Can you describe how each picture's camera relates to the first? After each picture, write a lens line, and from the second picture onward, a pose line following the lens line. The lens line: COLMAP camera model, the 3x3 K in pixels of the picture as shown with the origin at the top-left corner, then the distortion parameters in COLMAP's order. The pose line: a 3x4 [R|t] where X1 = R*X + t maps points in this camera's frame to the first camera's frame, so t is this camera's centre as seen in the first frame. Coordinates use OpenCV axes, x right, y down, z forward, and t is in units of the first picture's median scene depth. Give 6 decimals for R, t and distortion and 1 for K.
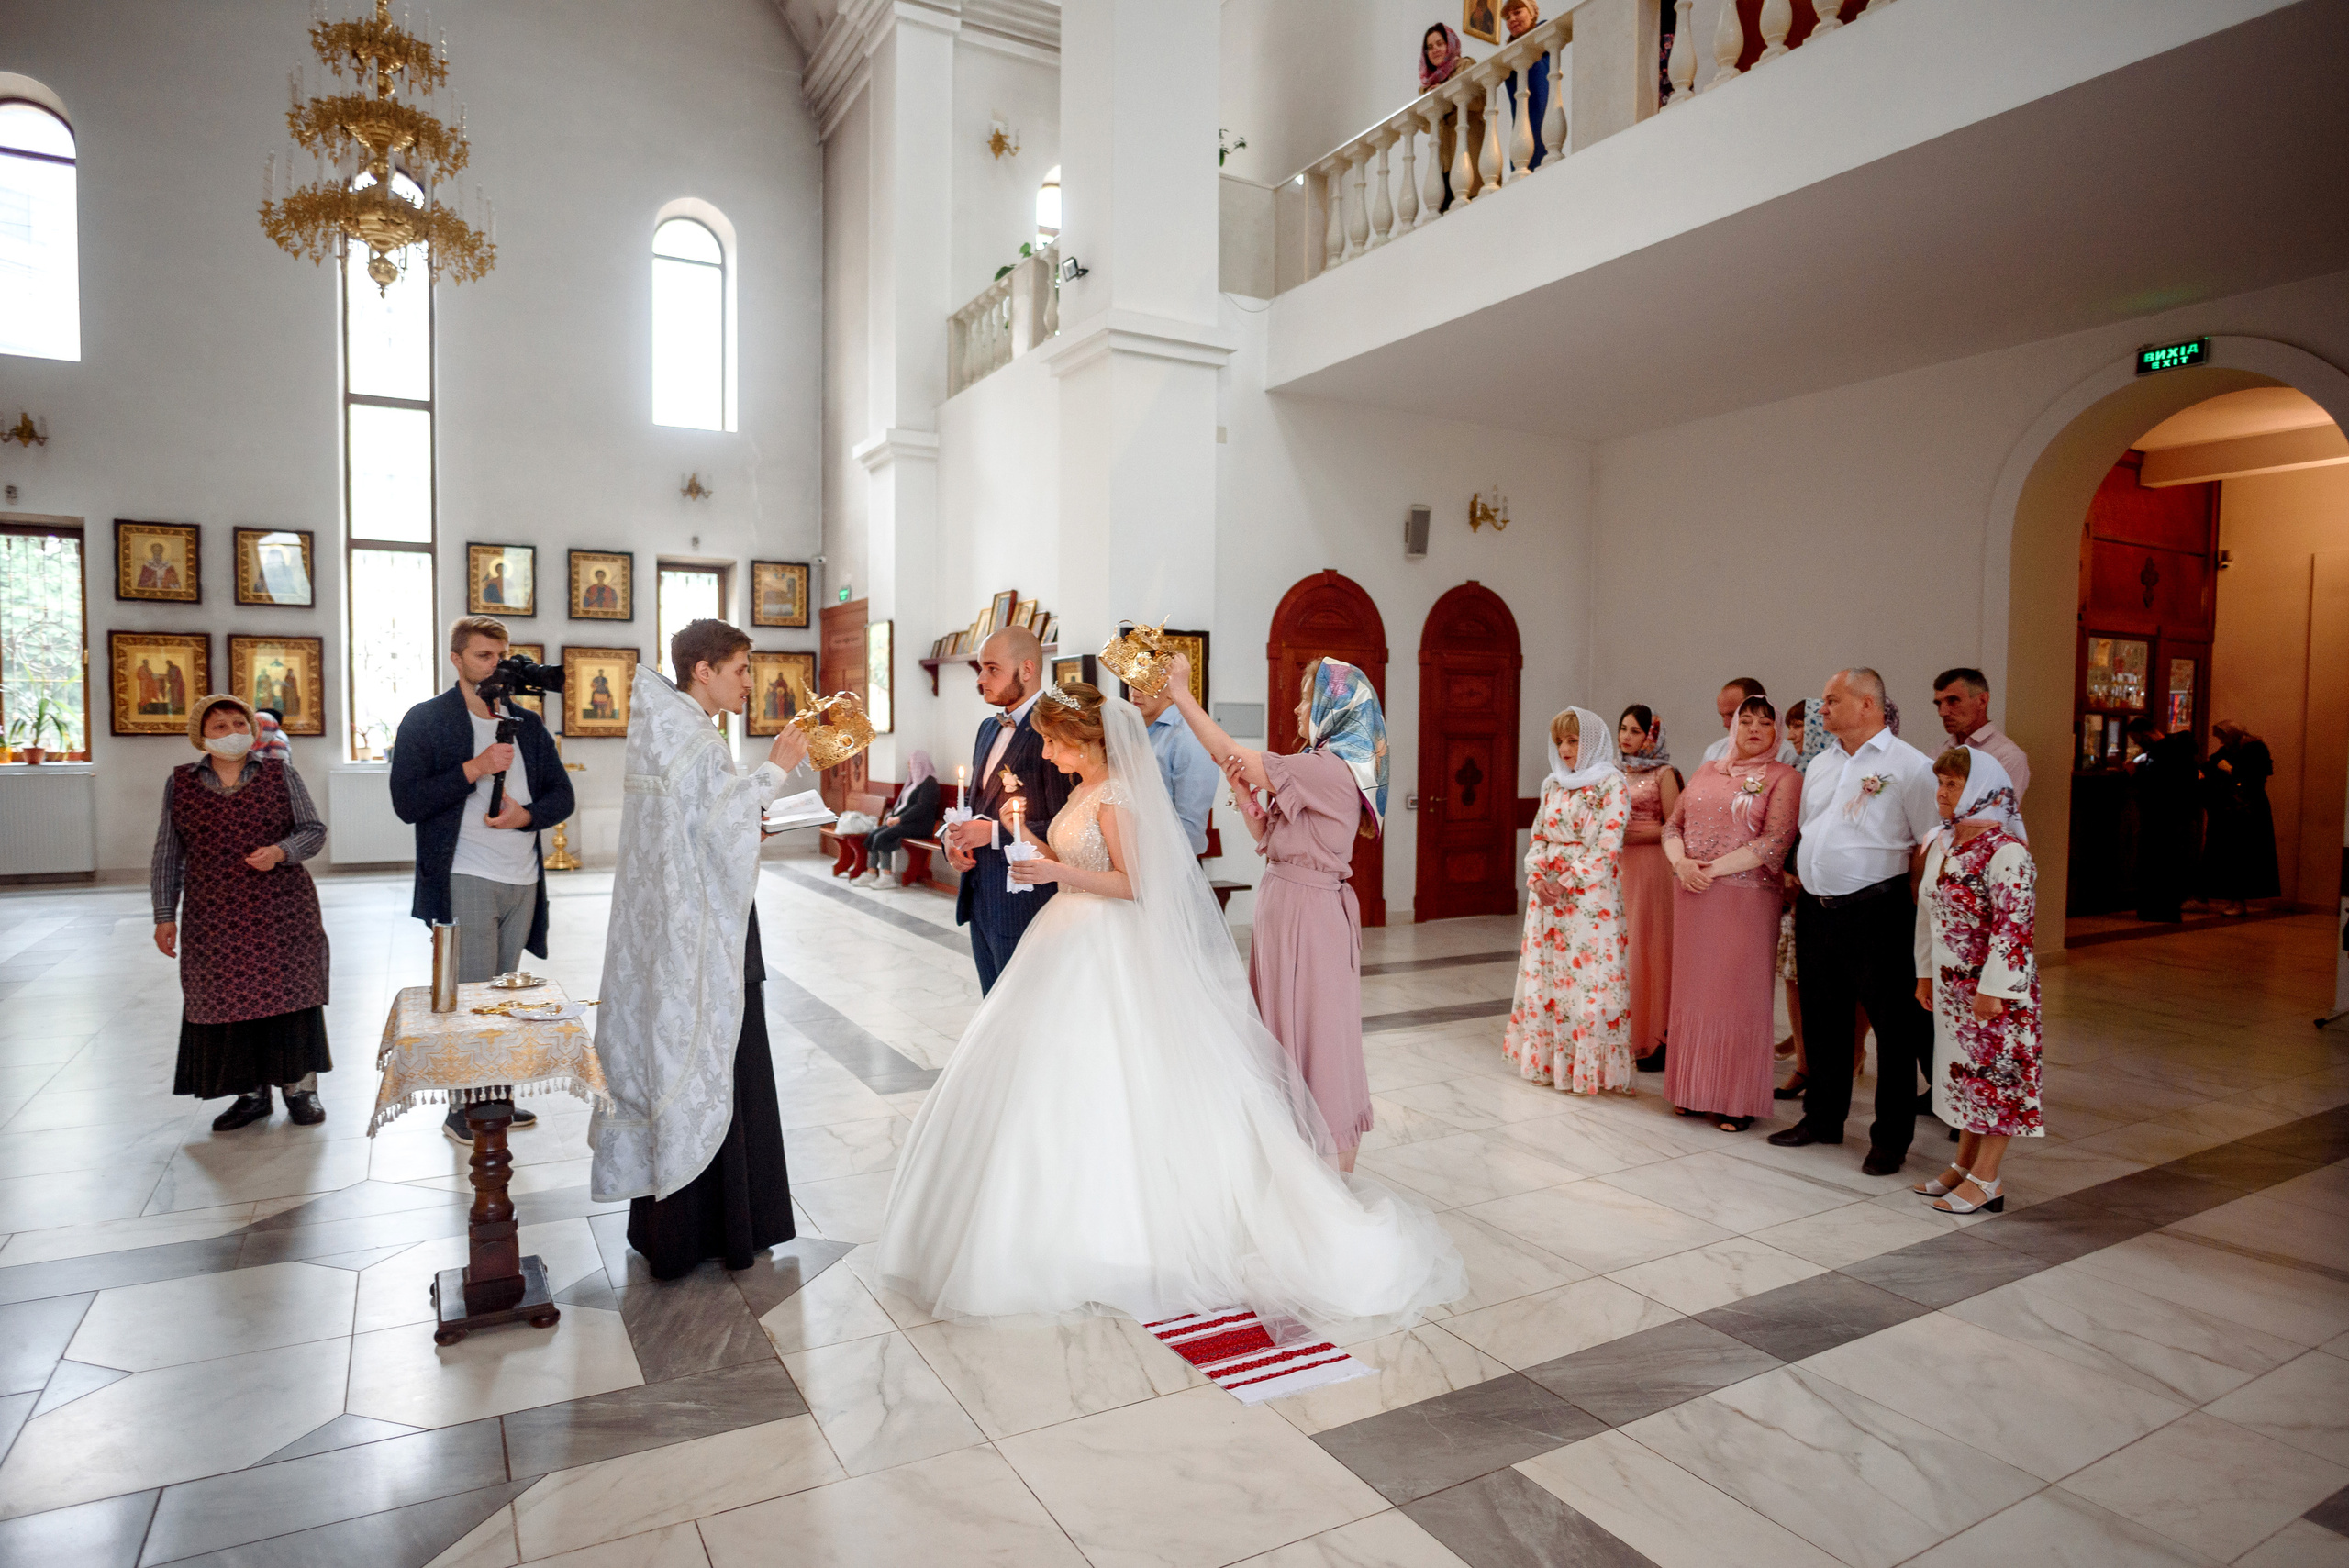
lens RADIAL K [[1352.2, 0, 1171.9], [0, 1352.2, 786.5], [0, 0, 1]] dist [-0.031599, 0.013411]
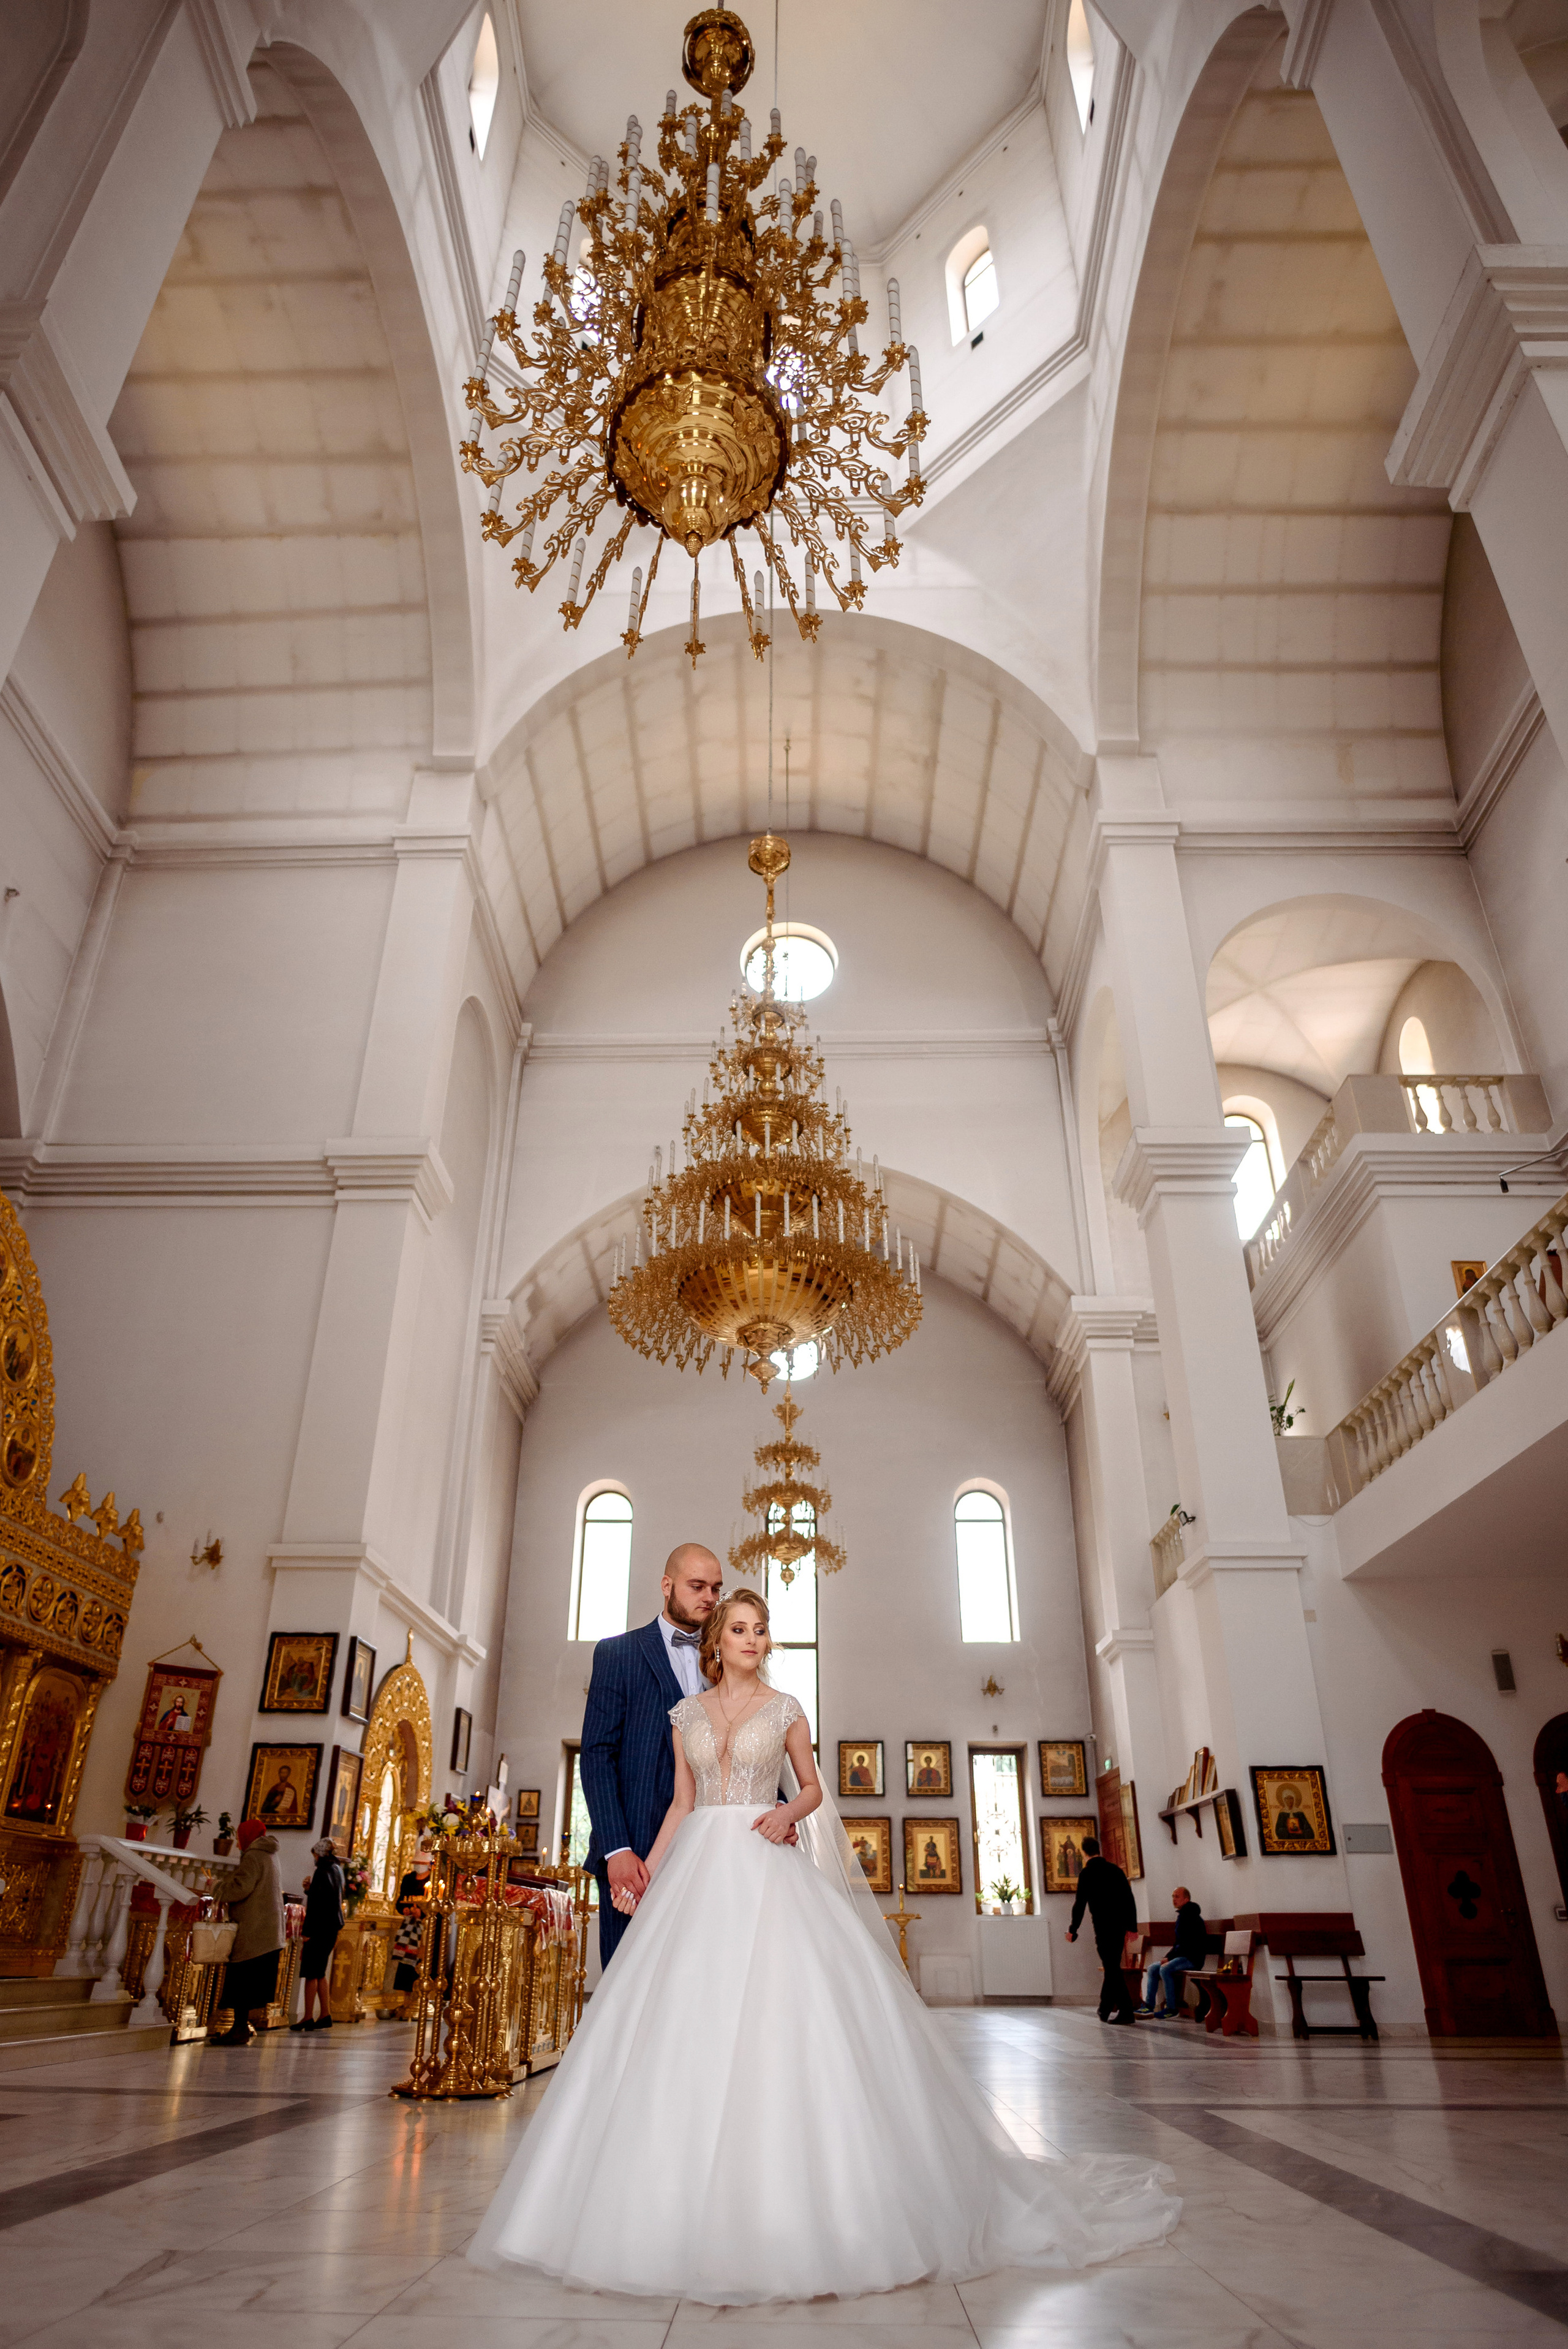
lens RADIAL K [[1382.5, 0, 765.9], [0, 1382.5, 1209.6], [0, 0, 1]] dist [-0.041900, 0.016969]
pose [[0.855556, -0.246387, -0.455320, 0.223787], [-0.023973, 0.859692, -0.510250, 0.083592], [0.517154, 0.447463, 0.729608, -0.375715]]
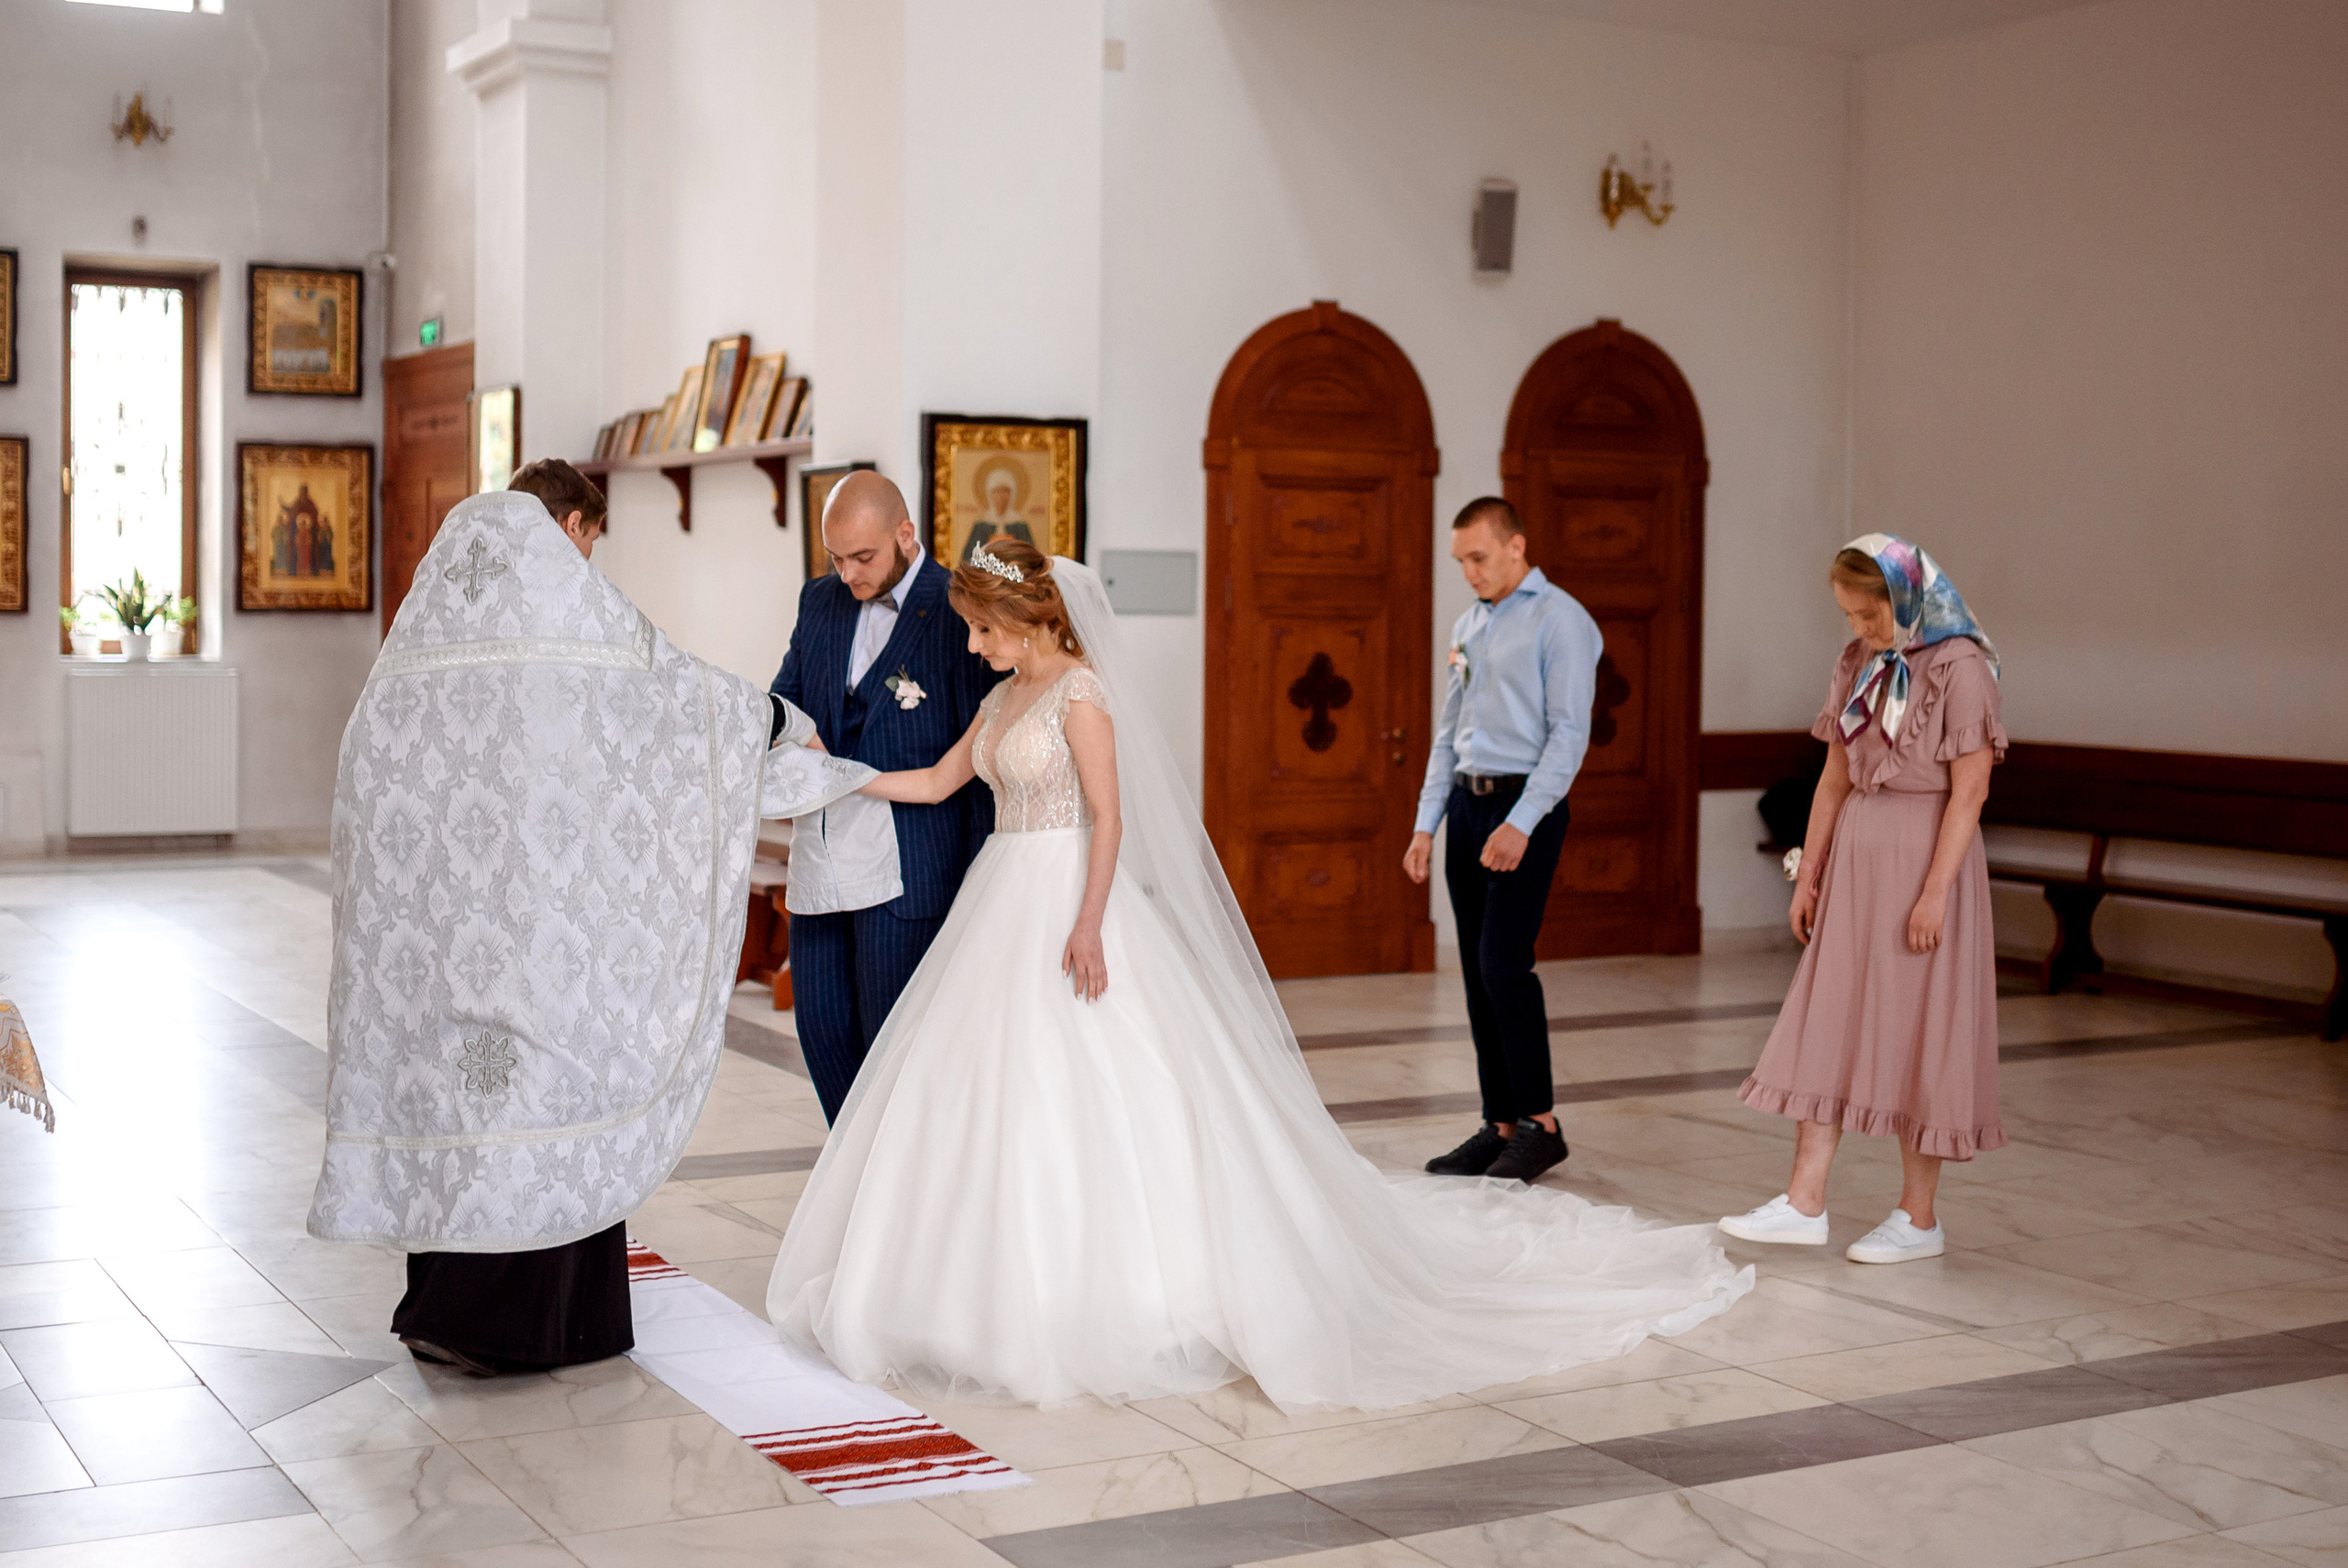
lens RADIAL K [[3036.9, 0, 1144.9], [0, 3036.9, 652.9], [0, 0, 1]] dist [-0.034174, 0.004226]
pose [[0.999913, 0.002547, -0.012970, 0.048466], [-0.002869, 0.999686, -0.024876, 0.006885], [0.012903, 0.024911, 0.999606, -0.157535]]
